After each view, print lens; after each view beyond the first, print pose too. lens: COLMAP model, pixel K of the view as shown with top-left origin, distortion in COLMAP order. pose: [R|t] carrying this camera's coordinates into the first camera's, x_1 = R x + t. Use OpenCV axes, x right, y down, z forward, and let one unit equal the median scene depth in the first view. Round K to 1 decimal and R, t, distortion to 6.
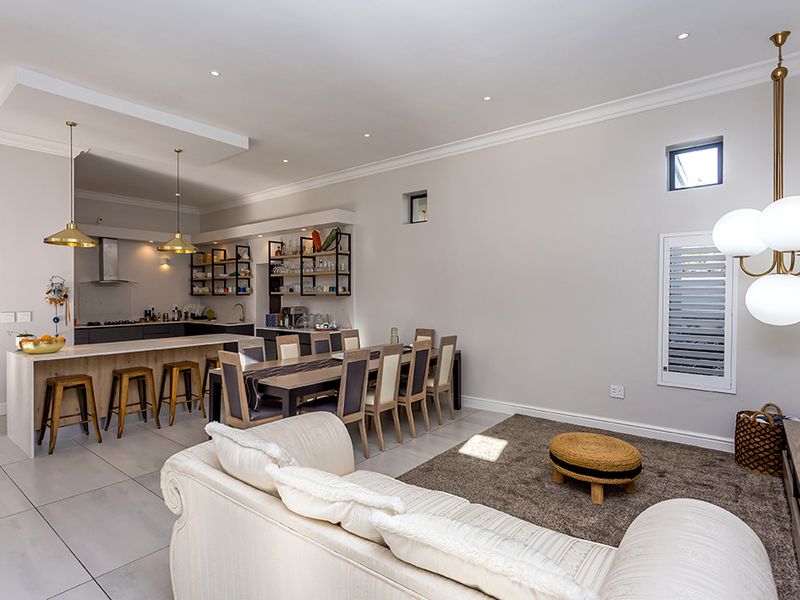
lens RADIAL K [[434.9, 0, 395.5], [0, 434.9, 295.8], [0, 0, 1]] dist [0.003129, 0.000642]
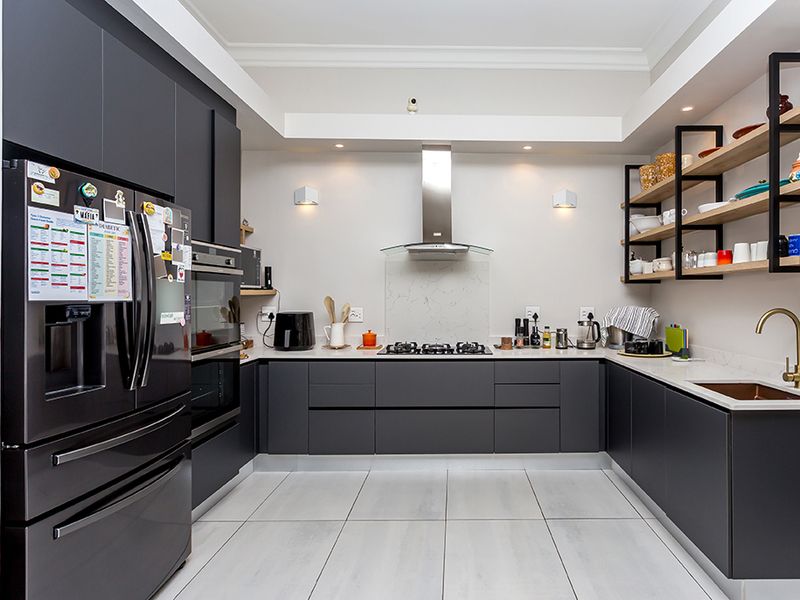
lens RADIAL K [[468.0, 0, 461.2], [0, 468.0, 287.2], [0, 0, 1]] dist [-0.069138, -0.000386]
pose [[0.637966, -0.006006, -0.770041, -0.267029], [-0.007816, 0.999868, -0.014273, 0.009762], [0.770025, 0.015124, 0.637835, 0.673246]]
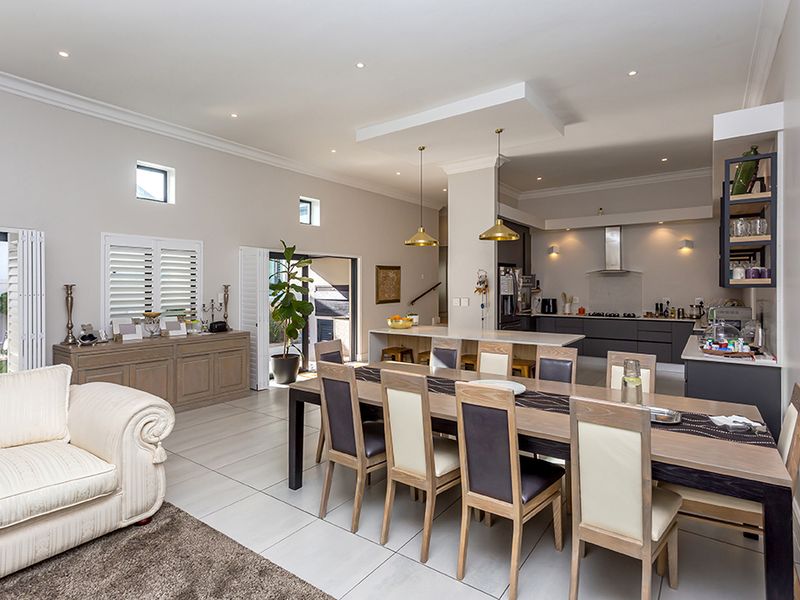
lens RADIAL K [[434.9, 0, 395.5], [0, 434.9, 295.8], [0, 0, 1]] dist [0.003129, 0.000642]
pose [[0.041311, 0.025898, -0.998811, 0.259668], [-0.003677, 0.999661, 0.025768, -0.002292], [0.999140, 0.002608, 0.041392, 0.445921]]
